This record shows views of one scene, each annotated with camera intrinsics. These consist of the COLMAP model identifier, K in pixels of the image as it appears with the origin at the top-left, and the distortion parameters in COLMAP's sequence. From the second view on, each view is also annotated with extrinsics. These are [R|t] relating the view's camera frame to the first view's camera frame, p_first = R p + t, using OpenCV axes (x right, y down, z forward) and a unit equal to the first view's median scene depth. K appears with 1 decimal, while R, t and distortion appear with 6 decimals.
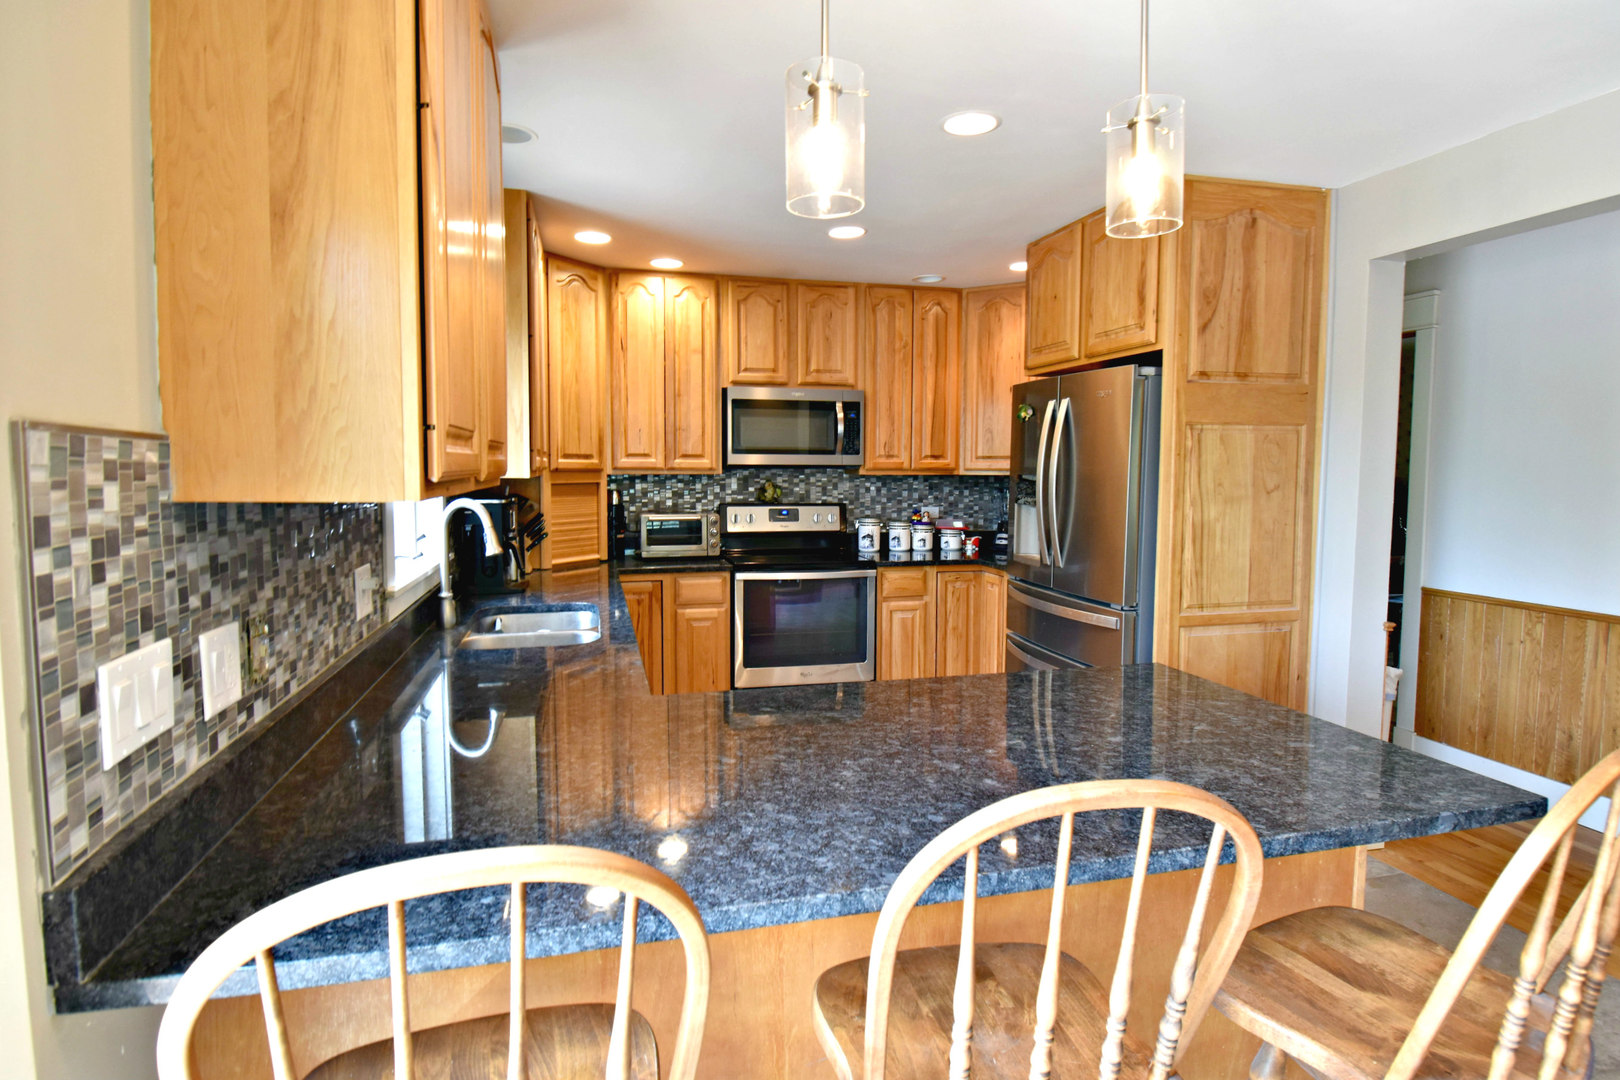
lens RADIAL K [[857.6, 0, 810.7], [0, 857.6, 528.8], [0, 0, 1]] dist [0.016318, -0.028877]
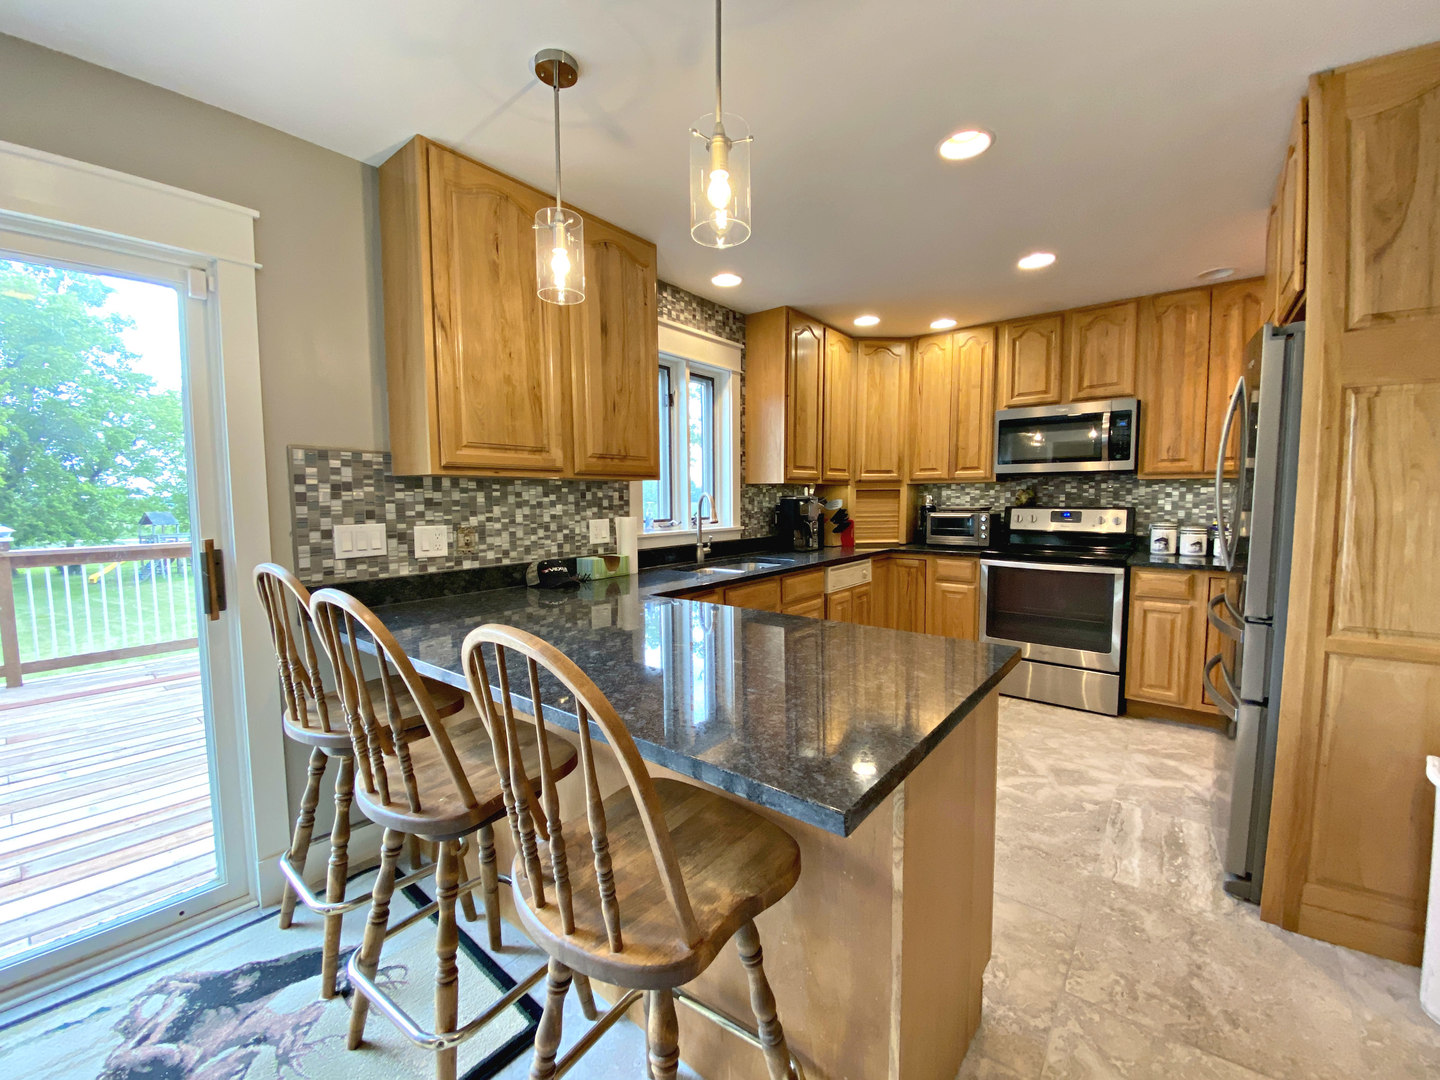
lens RADIAL K [[583.2, 0, 718.3], [0, 583.2, 541.6], [0, 0, 1]] dist [0.018718, -0.019940]
pose [[0.601796, 0.054625, -0.796779, 0.374697], [-0.049238, 0.998298, 0.031252, 0.018479], [0.797130, 0.020425, 0.603462, 0.181398]]
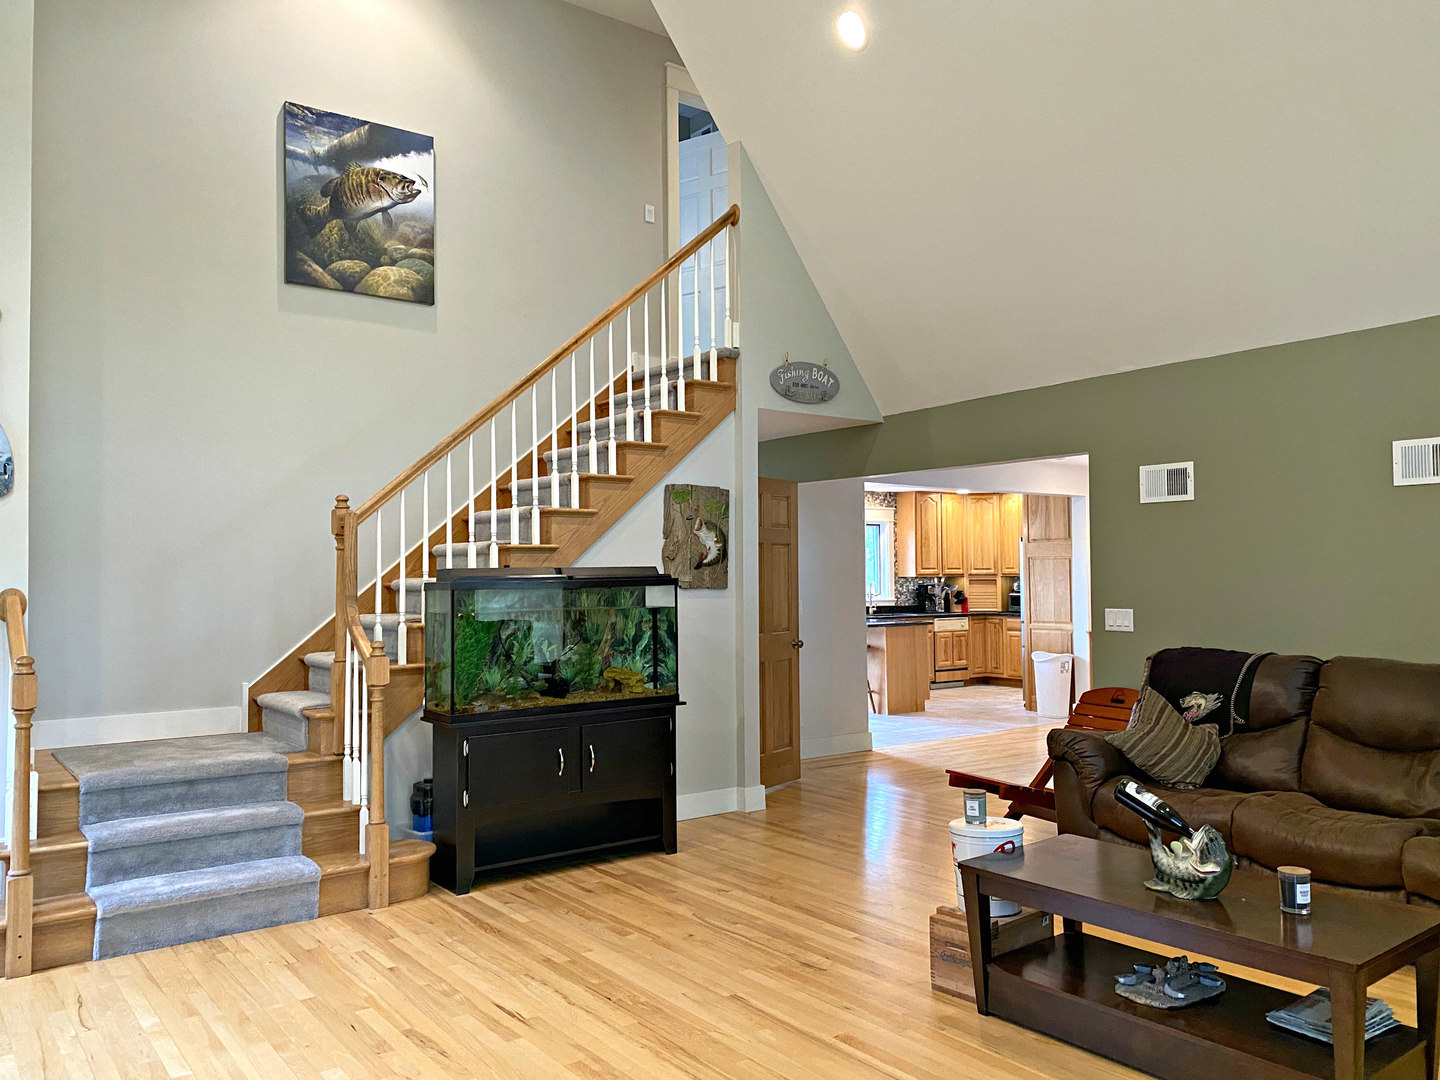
lens RADIAL K [[1100.9, 0, 720.0], [0, 1100.9, 540.0], [0, 0, 1]] dist [0.001863, 0.000119]
pose [[0.390068, -0.034660, -0.920134, 2.465622], [-0.060709, 0.996149, -0.063260, 0.084976], [0.918783, 0.080536, 0.386461, -0.989327]]
